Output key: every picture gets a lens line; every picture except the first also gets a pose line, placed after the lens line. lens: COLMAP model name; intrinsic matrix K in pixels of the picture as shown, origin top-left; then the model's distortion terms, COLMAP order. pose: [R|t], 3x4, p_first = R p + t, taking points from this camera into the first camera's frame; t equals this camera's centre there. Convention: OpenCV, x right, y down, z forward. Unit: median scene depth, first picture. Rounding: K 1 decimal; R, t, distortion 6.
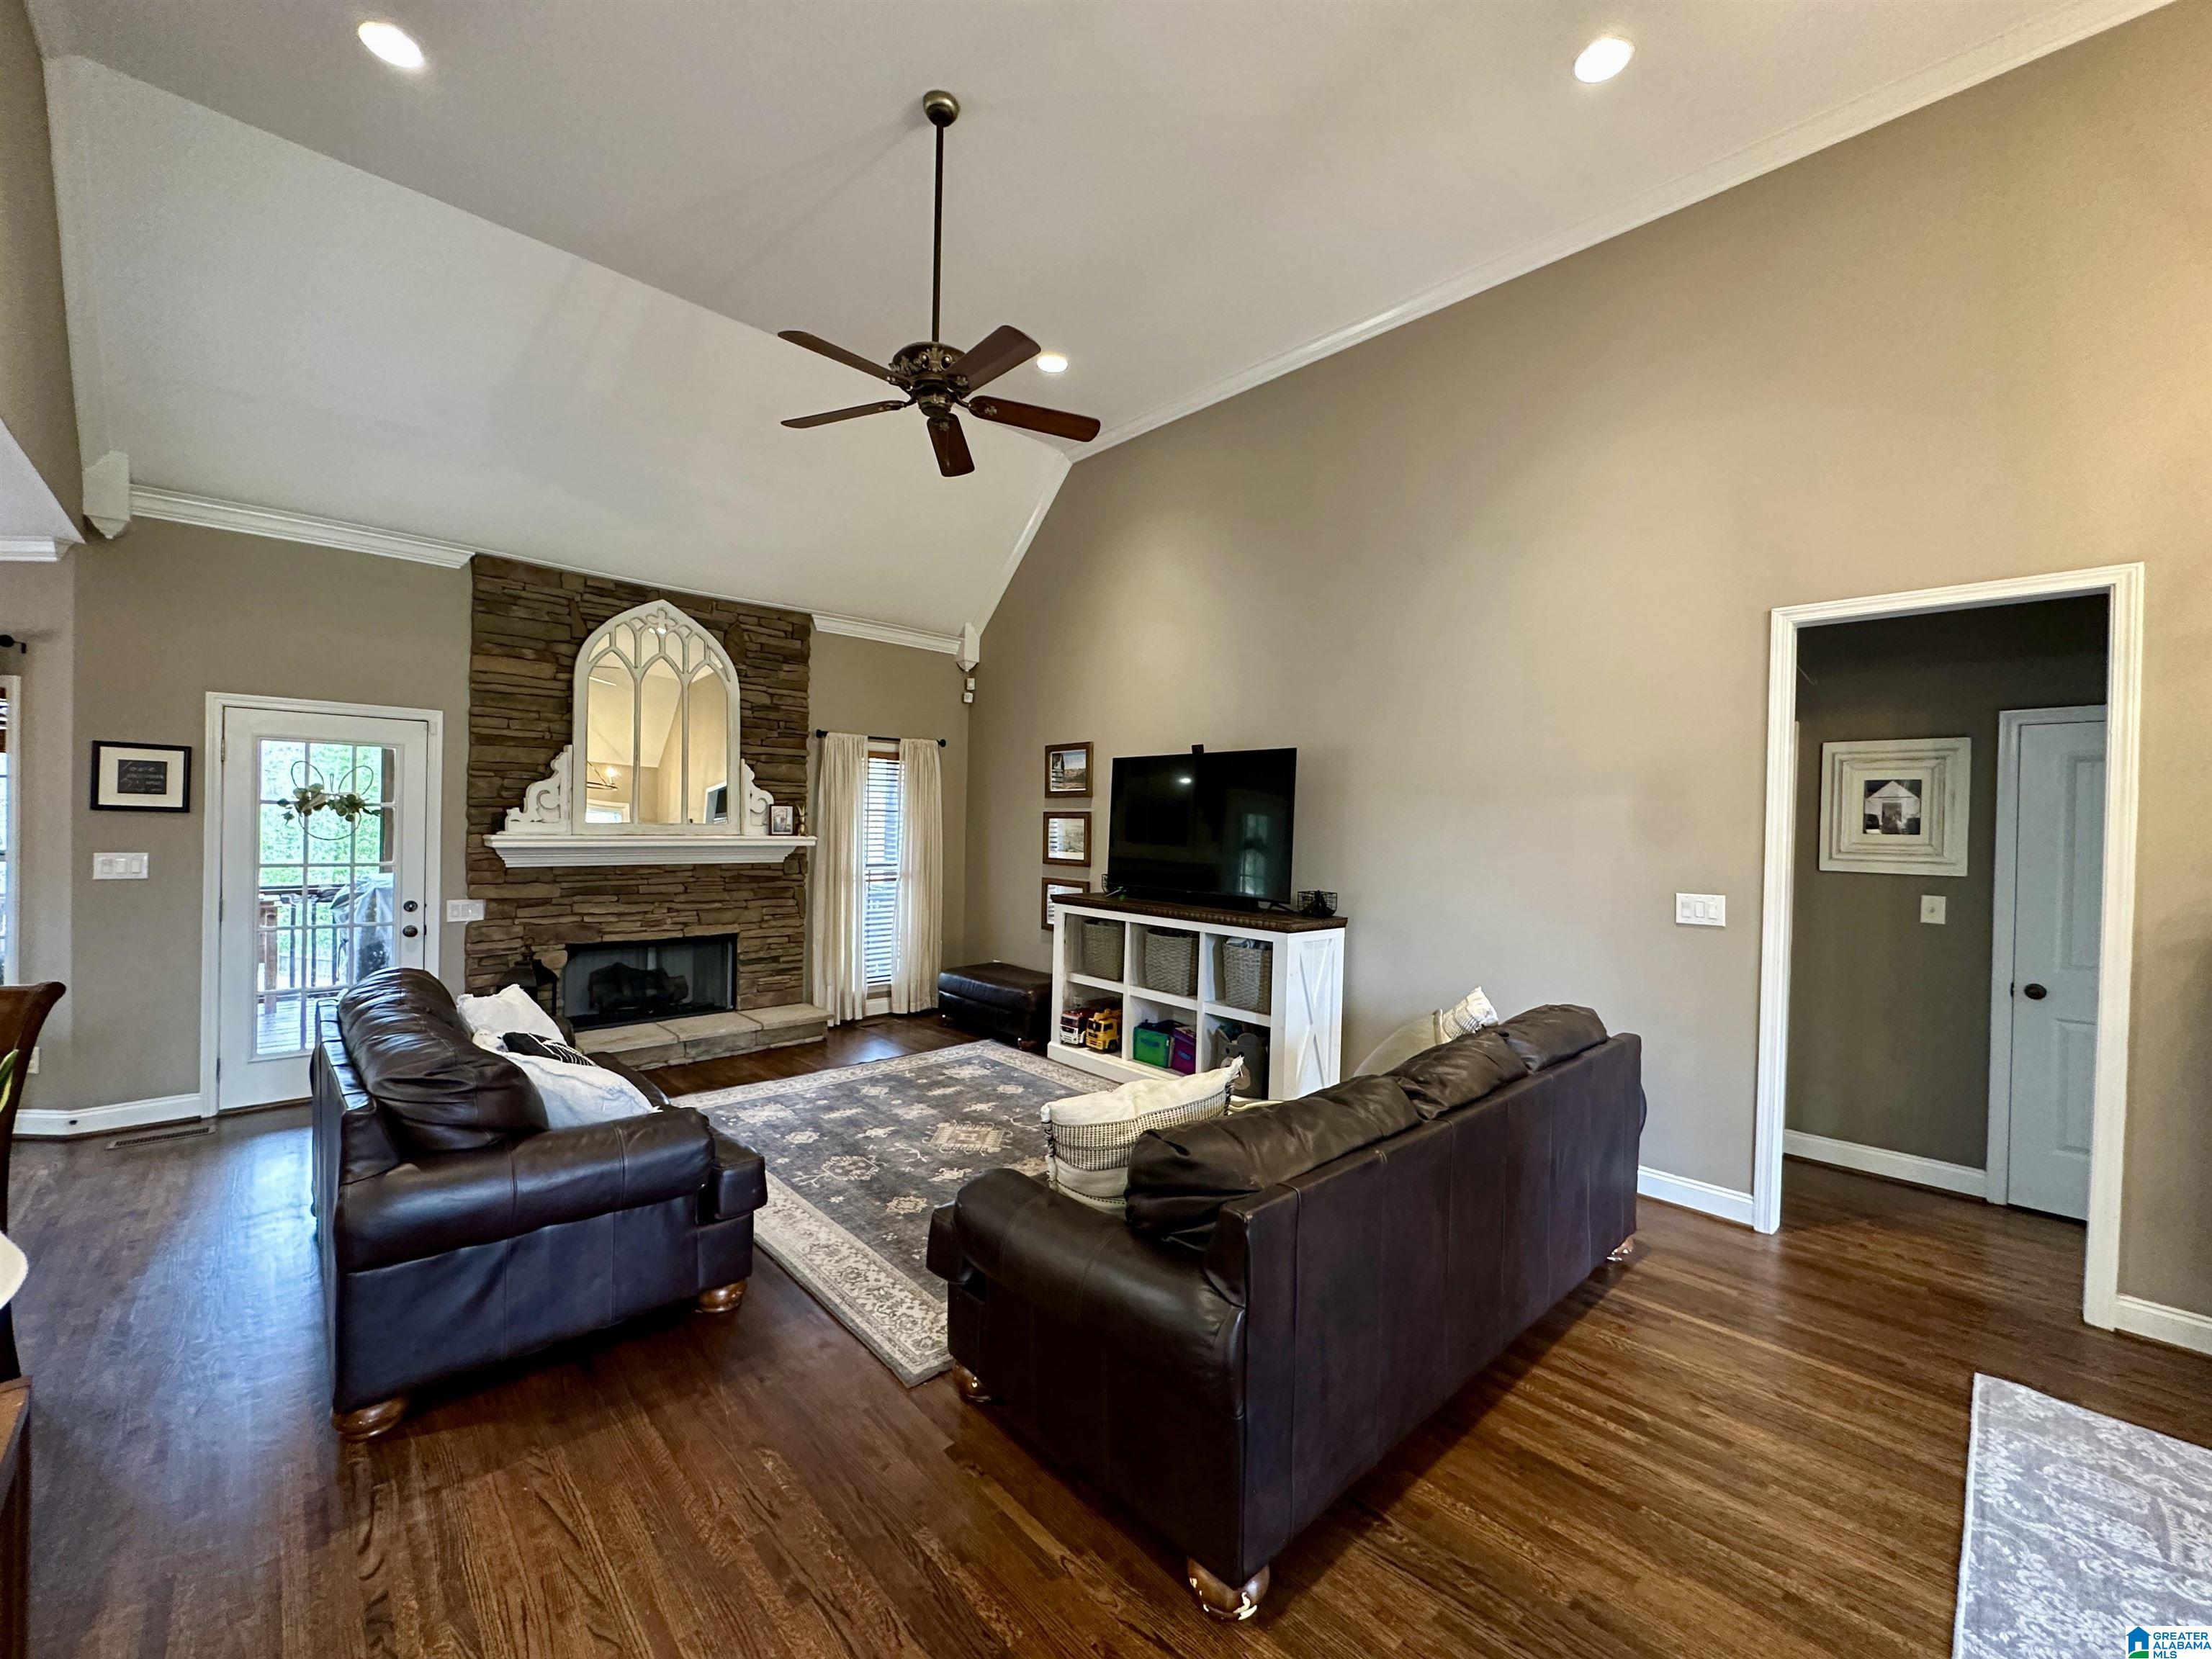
lens RADIAL K [[882.8, 0, 1105.0], [0, 882.8, 830.2], [0, 0, 1]] dist [-0.004690, 0.001243]
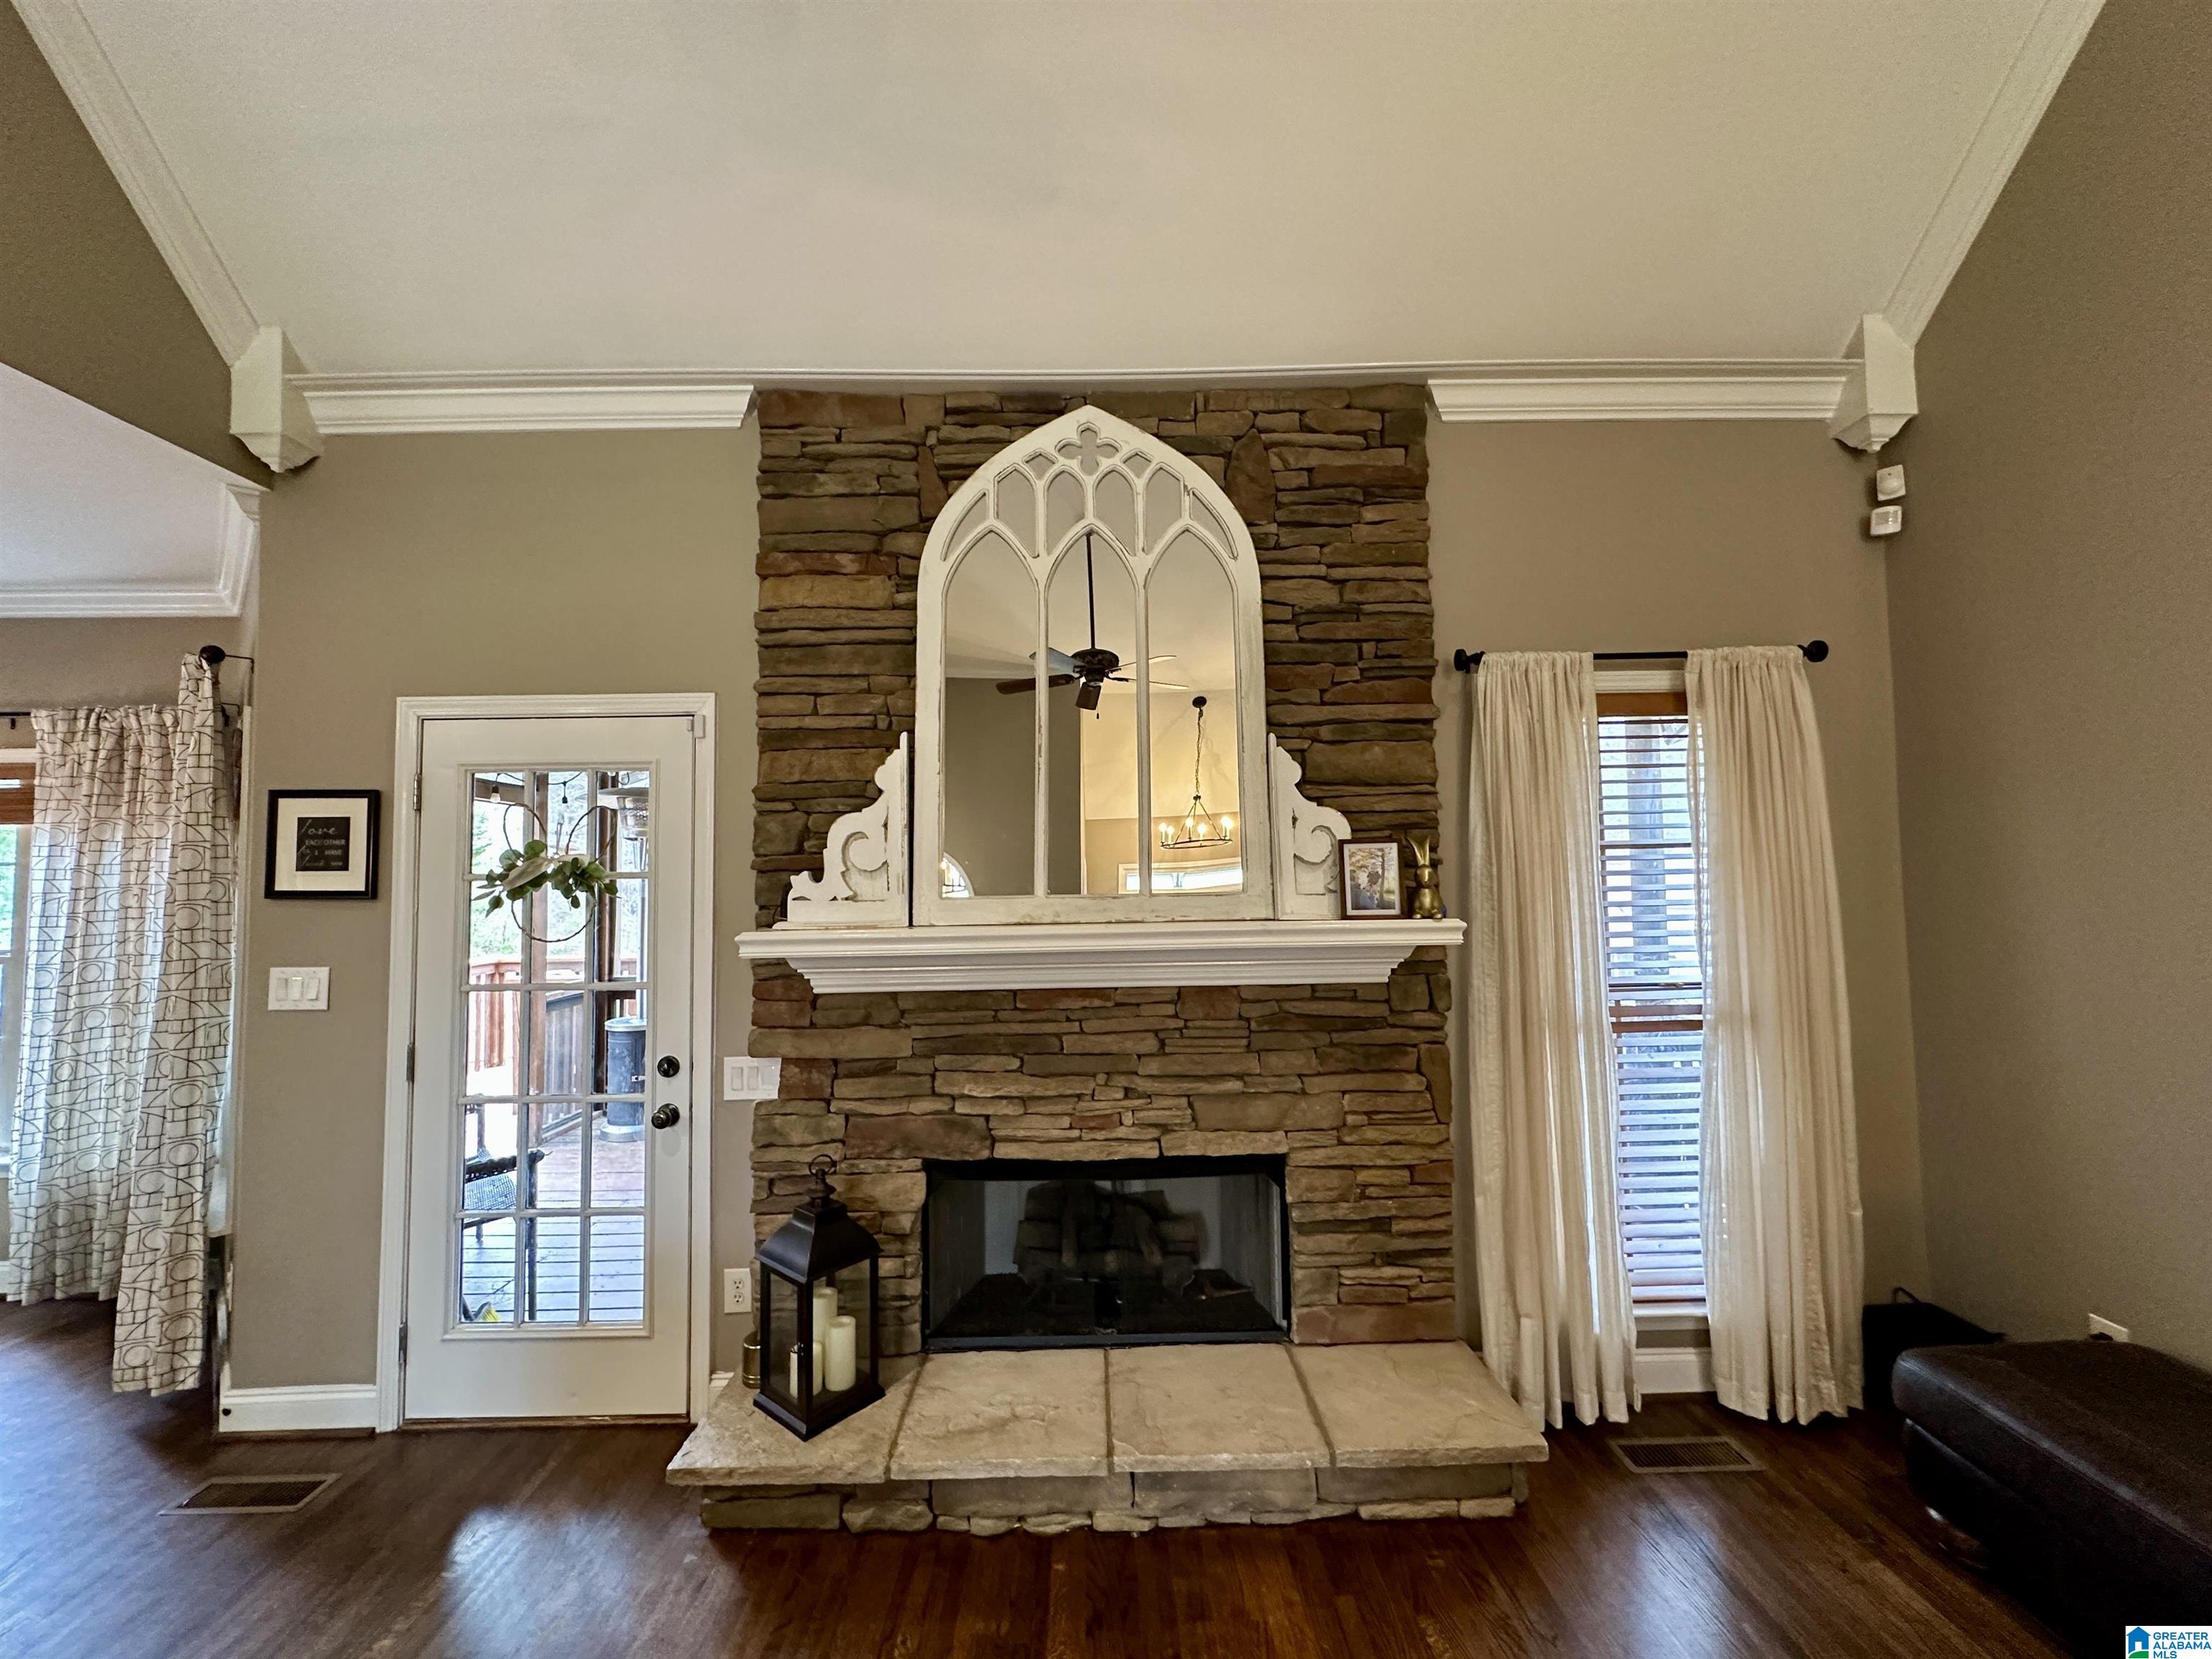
lens RADIAL K [[882.8, 0, 1105.0], [0, 882.8, 830.2], [0, 0, 1]] dist [-0.004690, 0.001243]
pose [[0.735289, -0.068984, -0.674234, -0.219807], [0.025407, 0.996913, -0.074291, -0.008030], [0.677278, 0.037495, 0.734772, 0.738503]]
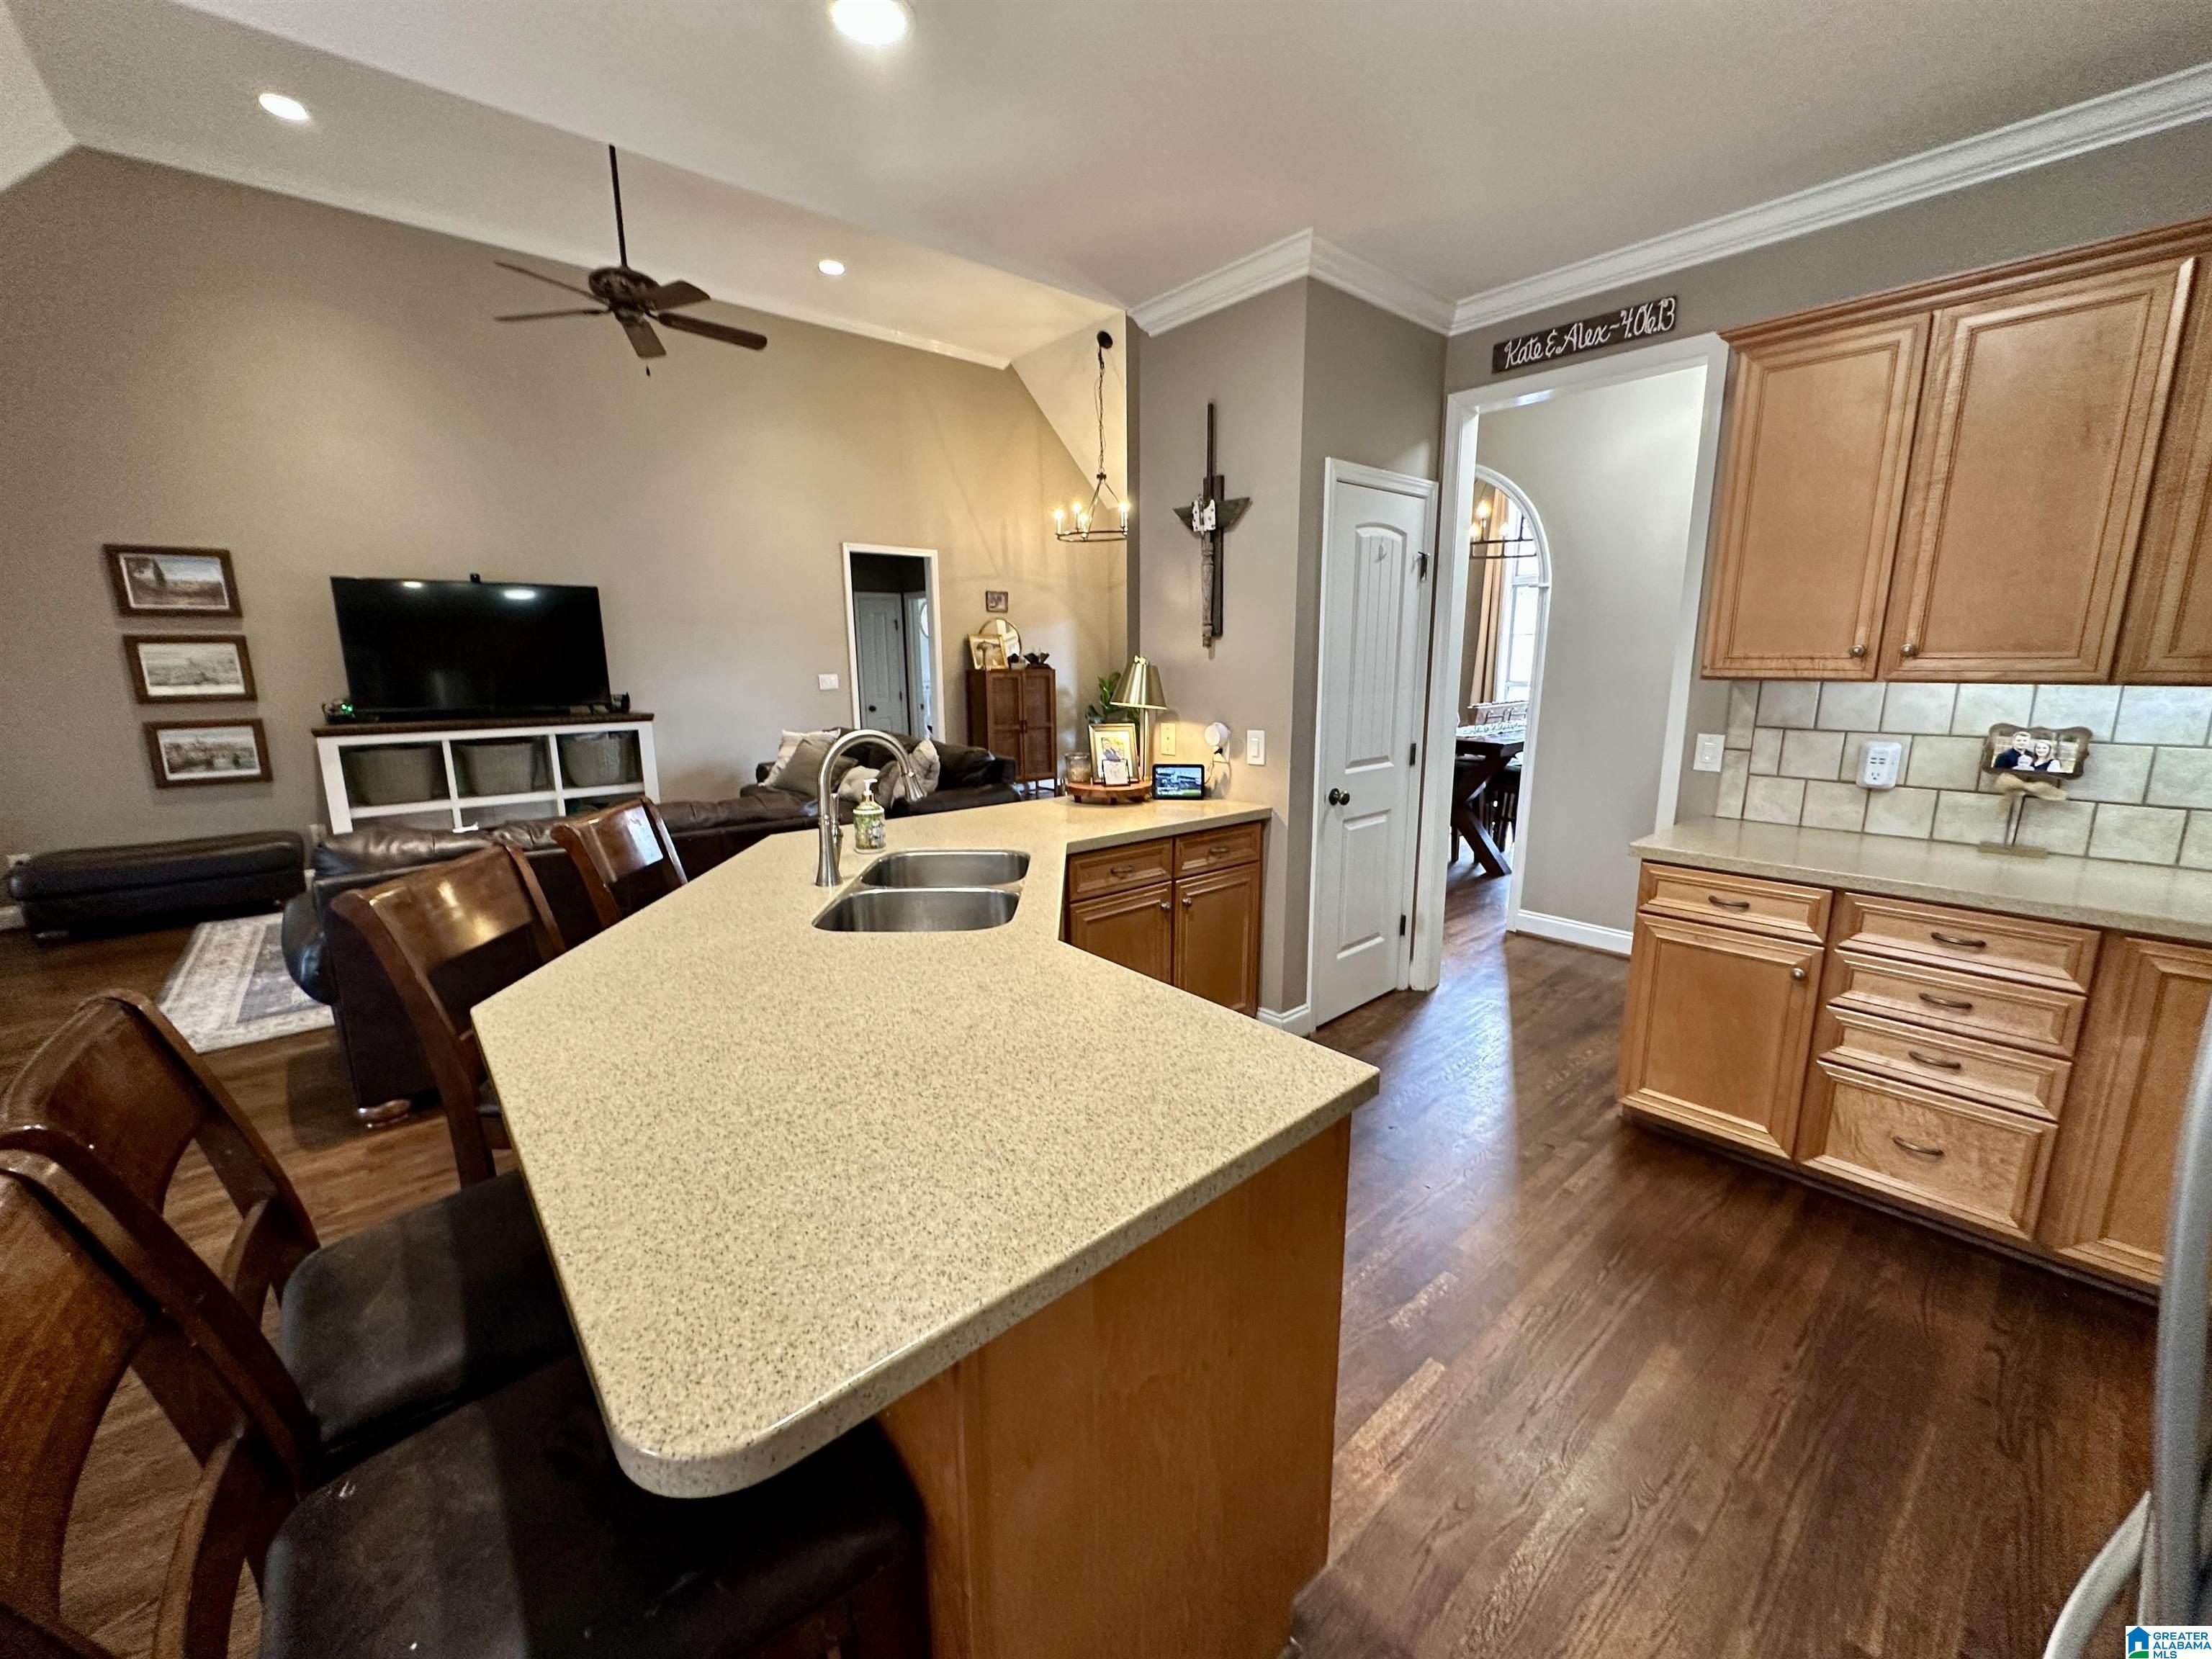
lens RADIAL K [[882.8, 0, 1105.0], [0, 882.8, 830.2], [0, 0, 1]] dist [-0.004690, 0.001243]
pose [[0.040366, -0.217089, 0.975317, -1.032348], [0.018130, 0.976111, 0.216515, -0.007226], [-0.999020, 0.008943, 0.043337, 0.162387]]
